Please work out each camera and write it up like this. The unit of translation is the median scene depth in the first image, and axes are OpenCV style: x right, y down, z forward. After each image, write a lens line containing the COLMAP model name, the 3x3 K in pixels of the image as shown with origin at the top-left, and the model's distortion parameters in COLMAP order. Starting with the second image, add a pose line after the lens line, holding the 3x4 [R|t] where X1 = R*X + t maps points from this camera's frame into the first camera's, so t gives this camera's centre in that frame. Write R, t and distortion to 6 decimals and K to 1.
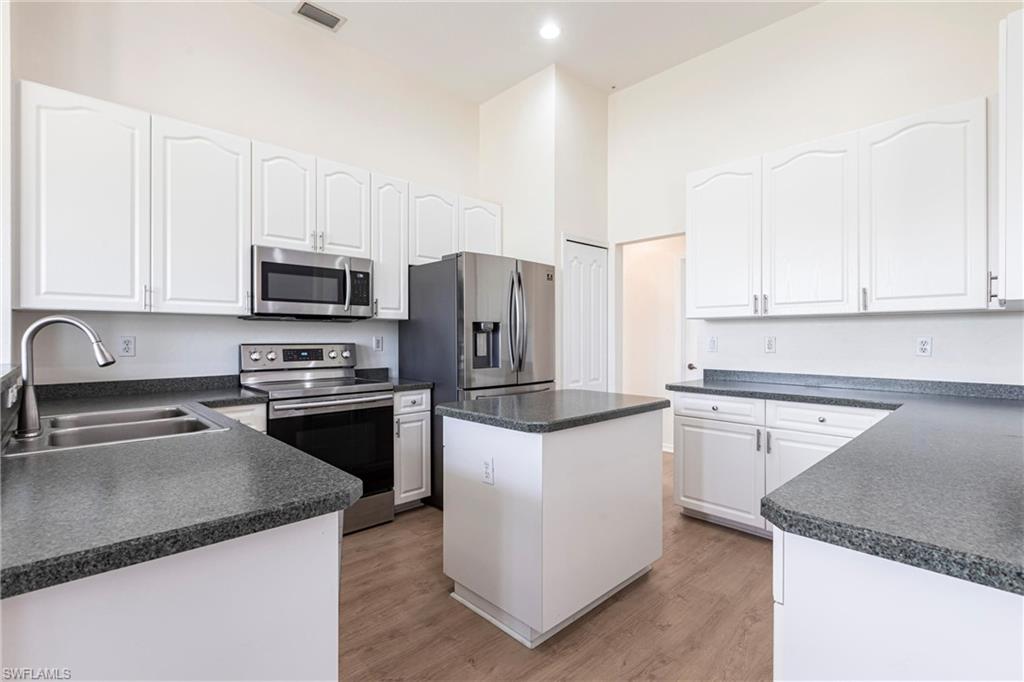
lens RADIAL K [[459.0, 0, 513.6], [0, 459.0, 337.8], [0, 0, 1]] dist [0.000802, -0.000365]
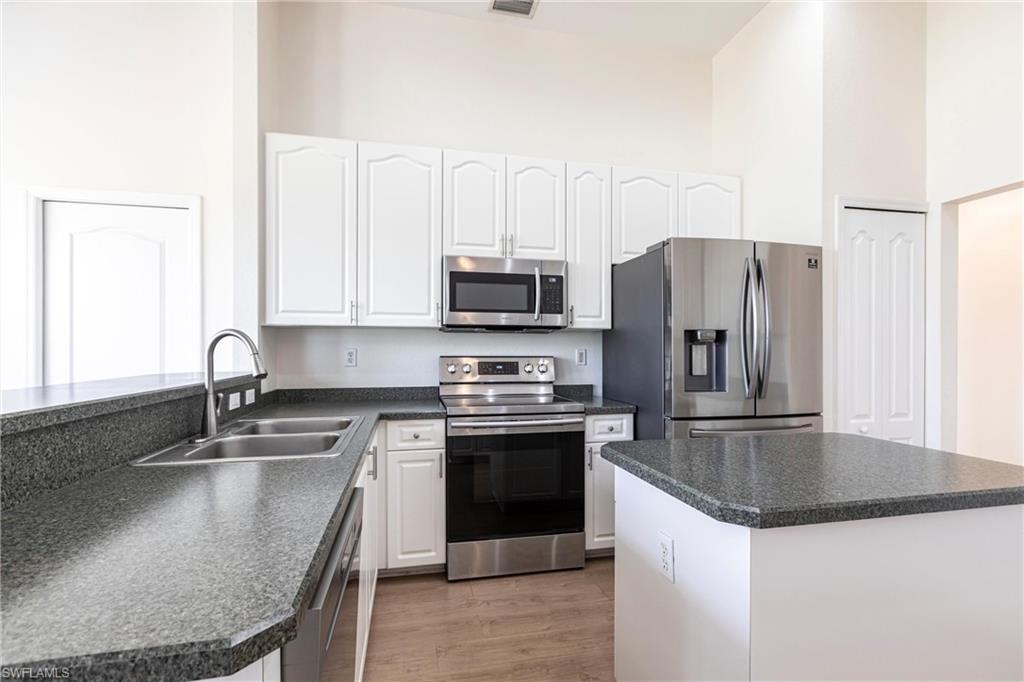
lens RADIAL K [[459.0, 0, 508.4], [0, 459.0, 349.5], [0, 0, 1]] dist [0.000802, -0.000365]
pose [[0.855365, 0.002381, -0.518021, 0.054104], [-0.002920, 0.999996, -0.000226, -0.001268], [0.518018, 0.001706, 0.855368, 0.207444]]
